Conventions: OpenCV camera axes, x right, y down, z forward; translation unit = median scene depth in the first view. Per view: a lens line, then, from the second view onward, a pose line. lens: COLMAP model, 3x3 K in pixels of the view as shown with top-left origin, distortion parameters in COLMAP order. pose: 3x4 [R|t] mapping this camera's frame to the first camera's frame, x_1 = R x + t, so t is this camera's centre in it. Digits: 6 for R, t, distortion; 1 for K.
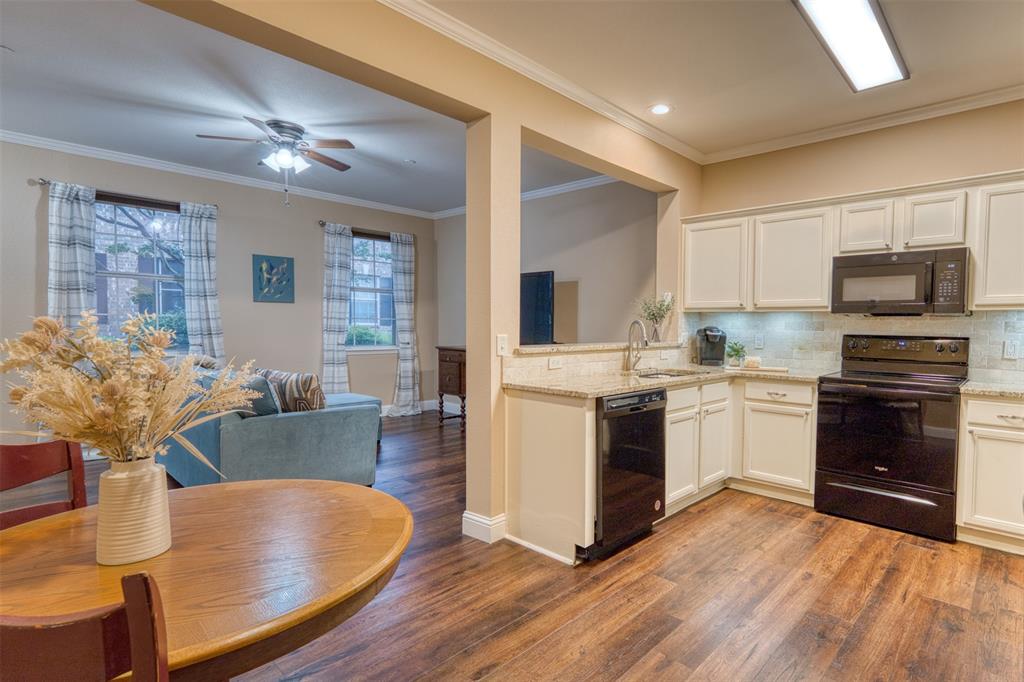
lens RADIAL K [[517.7, 0, 586.2], [0, 517.7, 345.1], [0, 0, 1]] dist [0.008621, 0.000265]
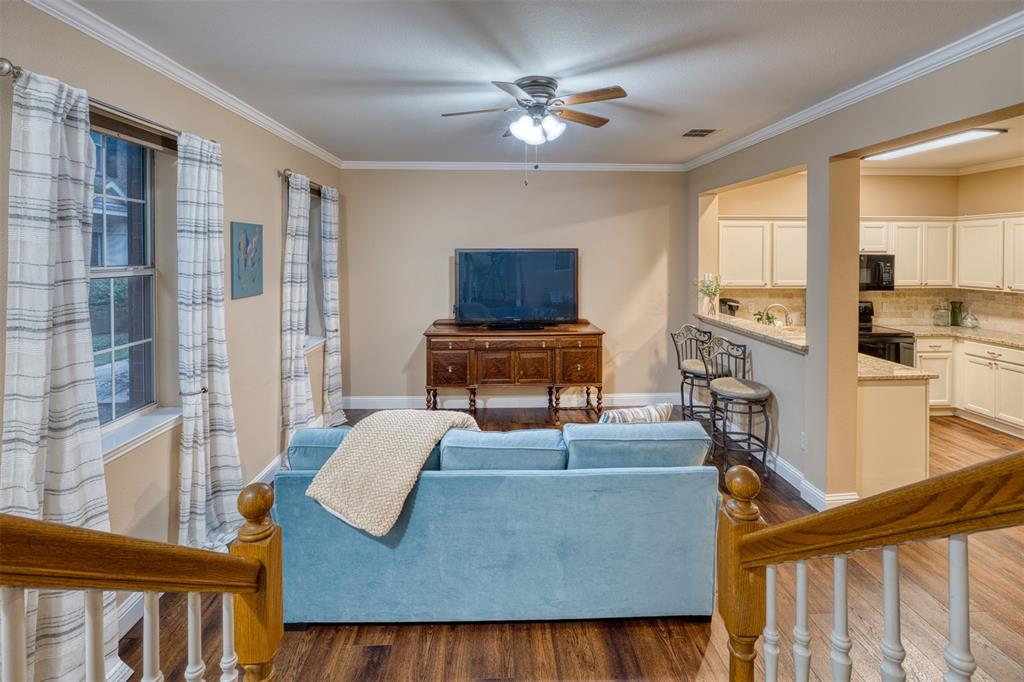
lens RADIAL K [[485.7, 0, 511.8], [0, 485.7, 255.0], [0, 0, 1]] dist [-0.008078, 0.000614]
pose [[0.735315, -0.014940, 0.677561, -1.194255], [0.034787, 0.999271, -0.015718, -0.175226], [-0.676832, 0.035128, 0.735299, 0.555451]]
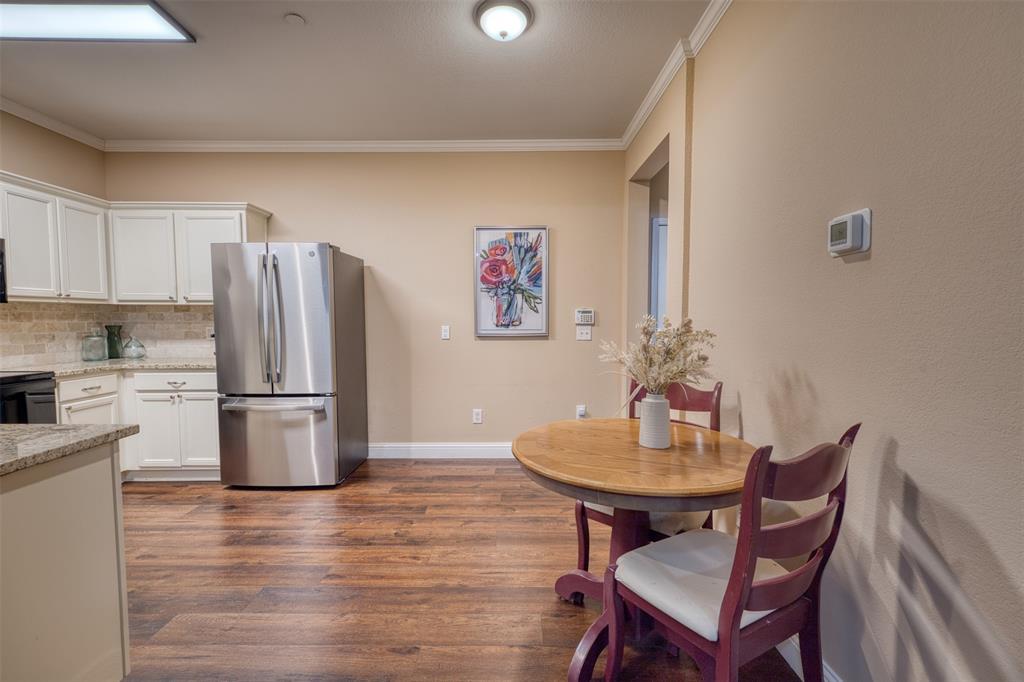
lens RADIAL K [[438.1, 0, 512.0], [0, 438.1, 341.0], [0, 0, 1]] dist [0.010772, -0.000182]
pose [[-0.641419, -0.050431, 0.765532, -0.494430], [0.025129, 0.995921, 0.086663, -0.032685], [-0.766779, 0.074824, -0.637535, 0.678529]]
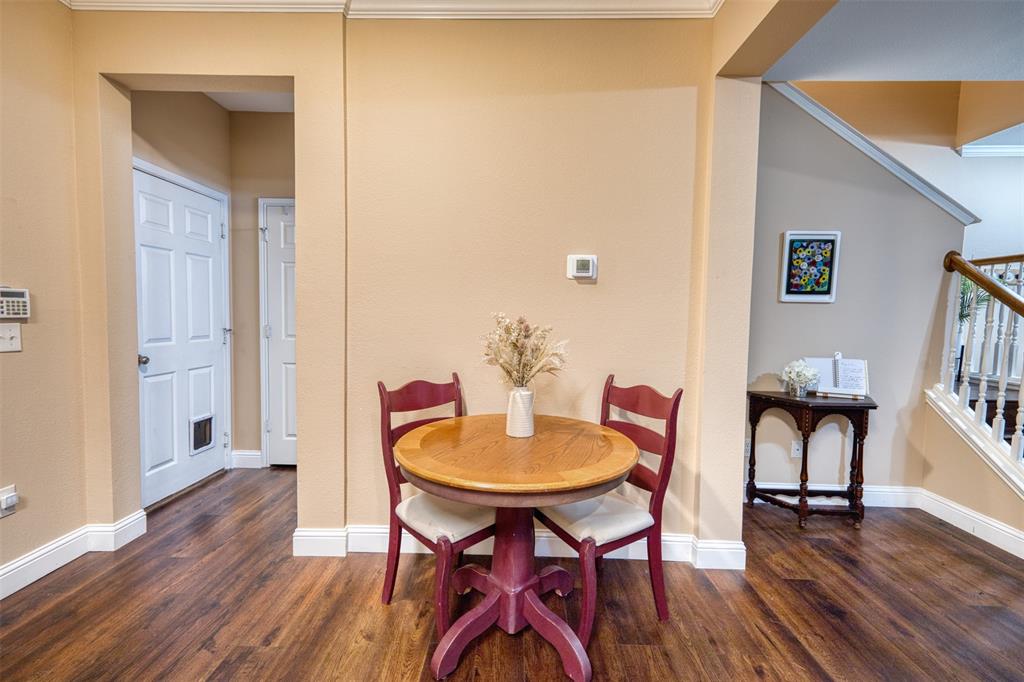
lens RADIAL K [[438.1, 0, 512.0], [0, 438.1, 341.0], [0, 0, 1]] dist [0.010772, -0.000182]
pose [[-0.776913, 0.013052, -0.629473, 0.059157], [-0.051535, 0.995112, 0.084240, -0.026275], [0.627495, 0.097887, -0.772443, 0.644990]]
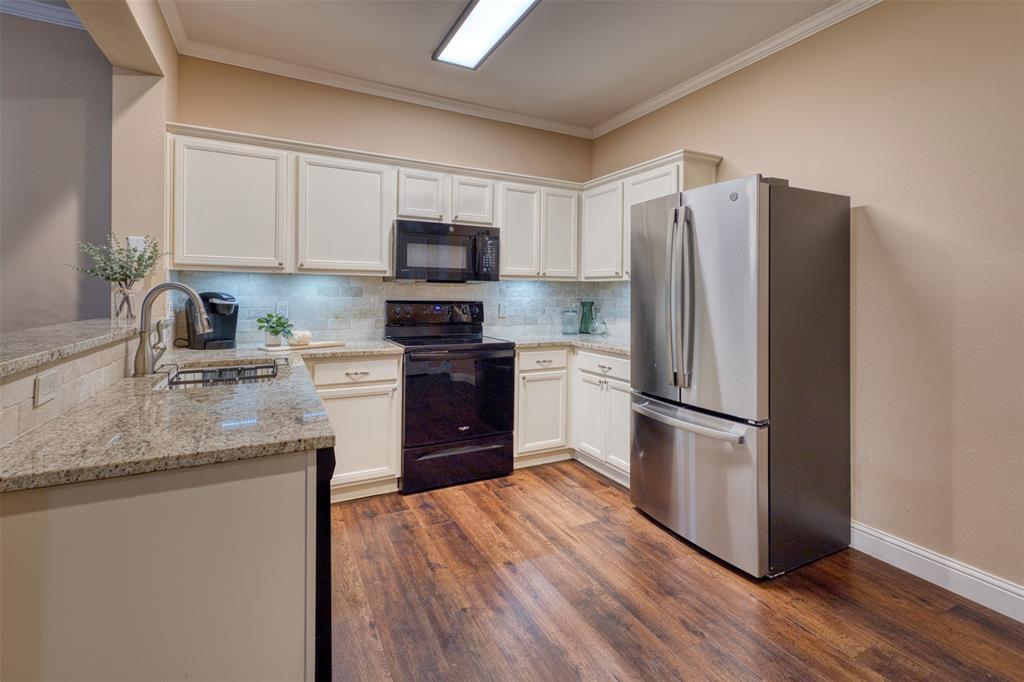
lens RADIAL K [[469.8, 0, 523.3], [0, 469.8, 293.2], [0, 0, 1]] dist [0.004139, 0.000310]
pose [[0.366206, -0.004968, 0.930520, -0.234565], [0.031197, 0.999489, -0.006942, -0.020980], [-0.930011, 0.031572, 0.366174, 0.461183]]
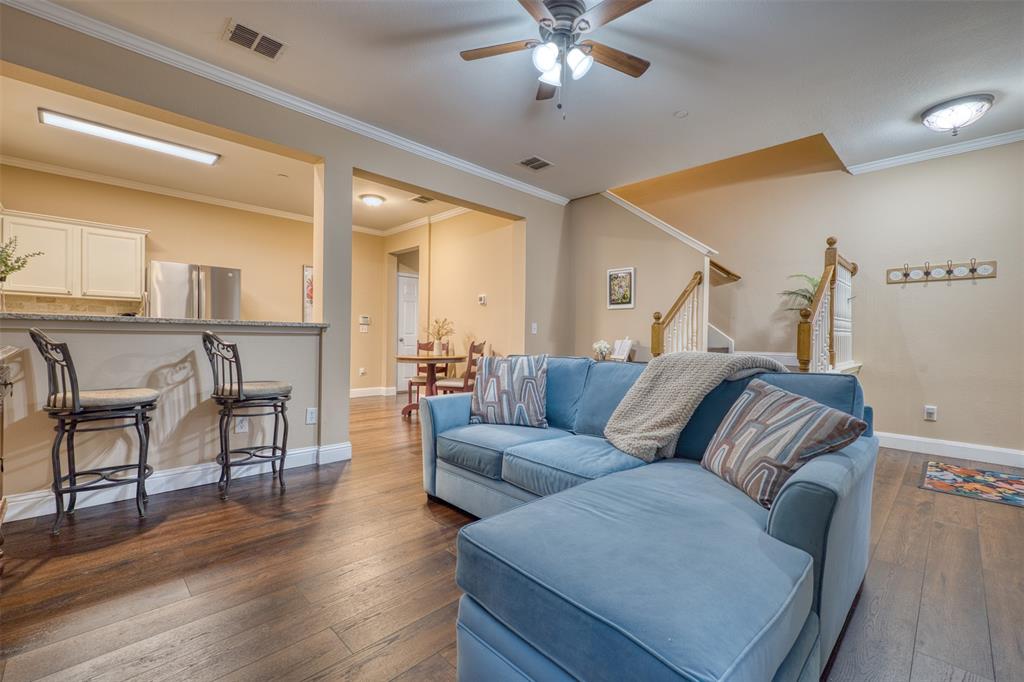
lens RADIAL K [[438.1, 0, 512.0], [0, 438.1, 341.0], [0, 0, 1]] dist [0.010772, -0.000182]
pose [[-0.995611, -0.028526, 0.089140, -0.635518], [-0.024183, 0.998485, 0.049426, -0.015167], [-0.090415, 0.047053, -0.994792, 1.756825]]
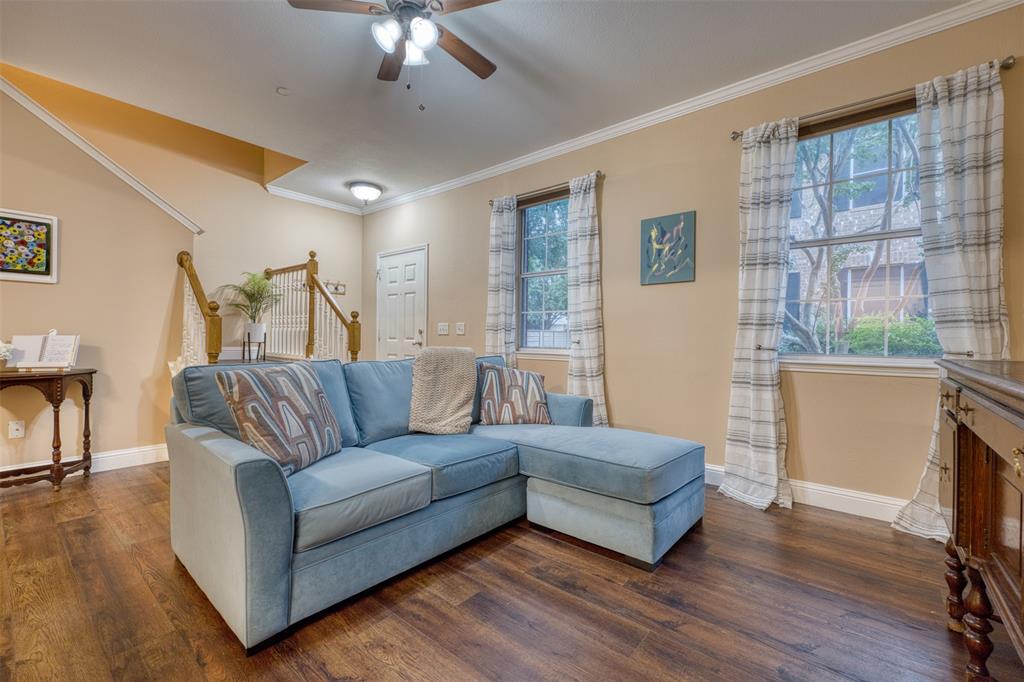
lens RADIAL K [[433.4, 0, 512.8], [0, 433.4, 340.0], [0, 0, 1]] dist [0.009020, -0.000799]
pose [[0.007086, -0.009327, -0.999931, -0.053763], [-0.051468, 0.998628, -0.009680, 0.011975], [0.998650, 0.051533, 0.006596, 1.249324]]
